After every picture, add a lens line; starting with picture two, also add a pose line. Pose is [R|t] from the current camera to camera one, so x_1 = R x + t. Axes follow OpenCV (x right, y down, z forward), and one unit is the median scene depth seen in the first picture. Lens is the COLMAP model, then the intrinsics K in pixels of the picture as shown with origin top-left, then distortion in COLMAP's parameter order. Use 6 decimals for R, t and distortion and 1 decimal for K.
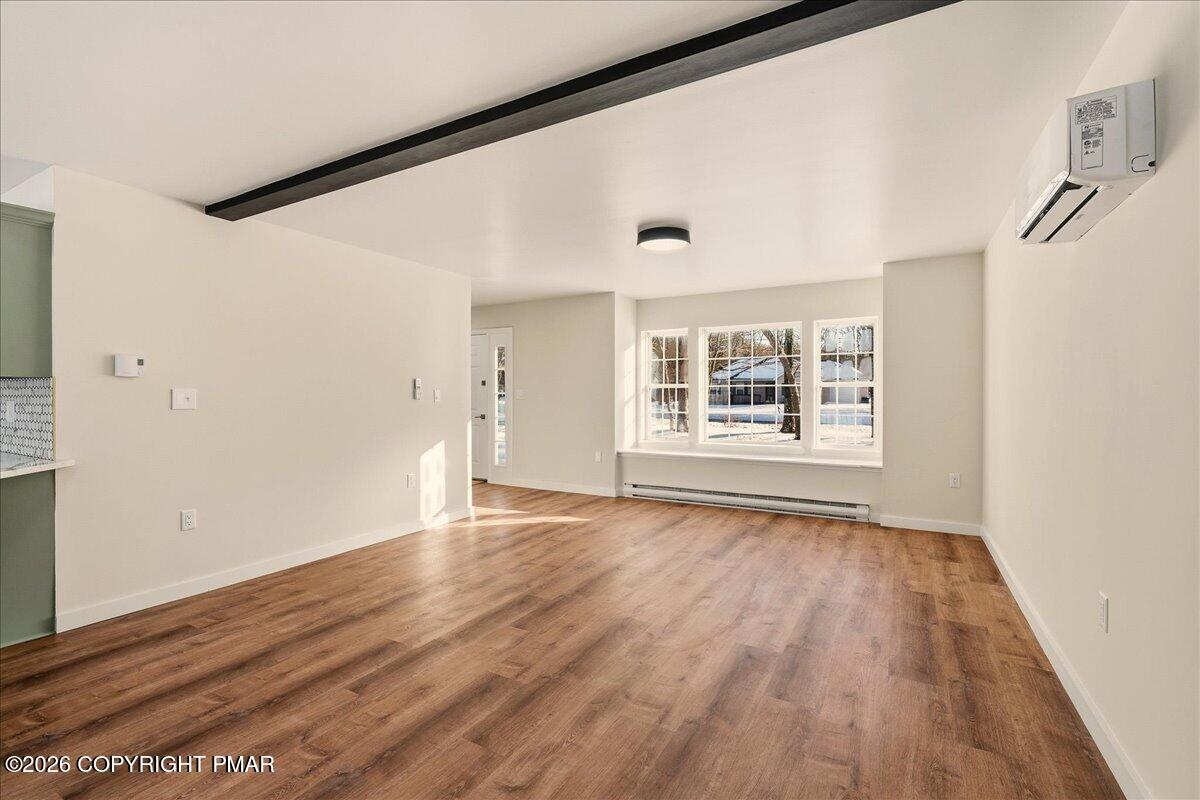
lens RADIAL K [[528.6, 0, 600.0], [0, 528.6, 400.0], [0, 0, 1]] dist [0.000658, 0.000323]
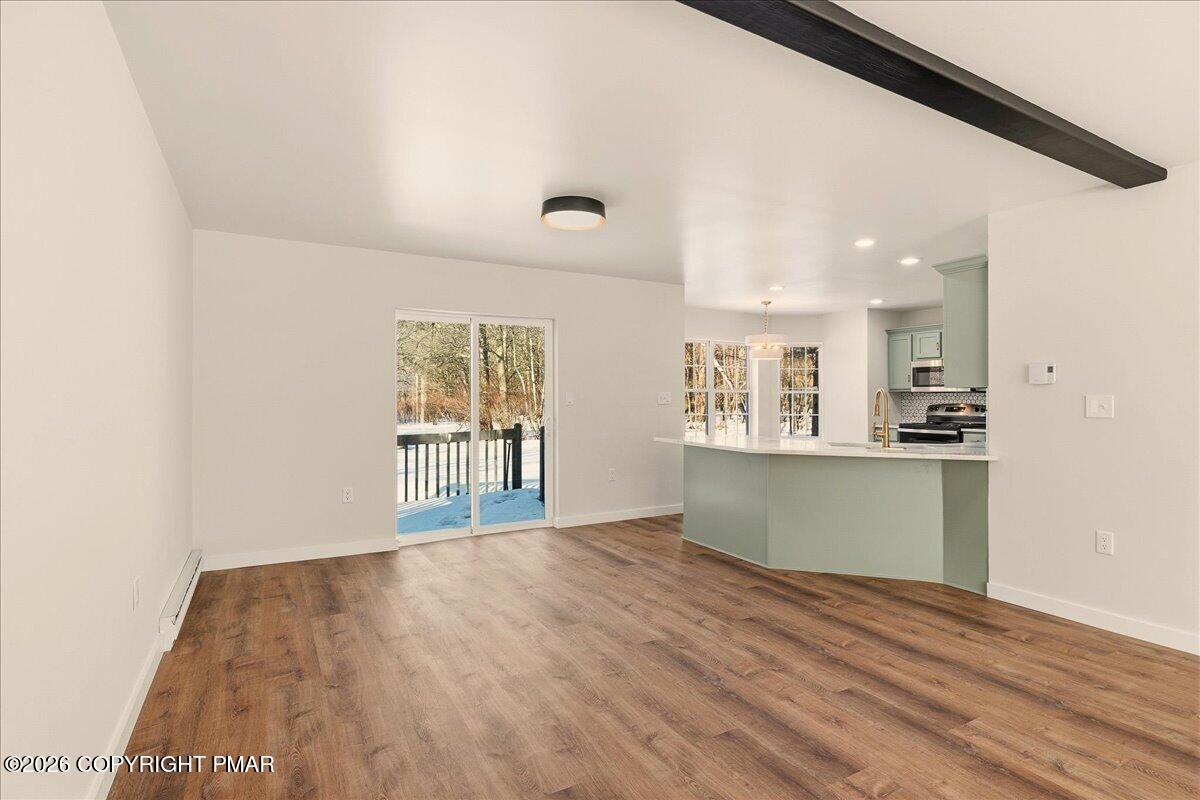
lens RADIAL K [[586.5, 0, 600.0], [0, 586.5, 400.0], [0, 0, 1]] dist [0.001992, 0.000626]
pose [[-0.510337, -0.001721, -0.859973, 0.599593], [-0.008896, 0.999955, 0.003278, -0.009944], [0.859929, 0.009323, -0.510329, 0.923691]]
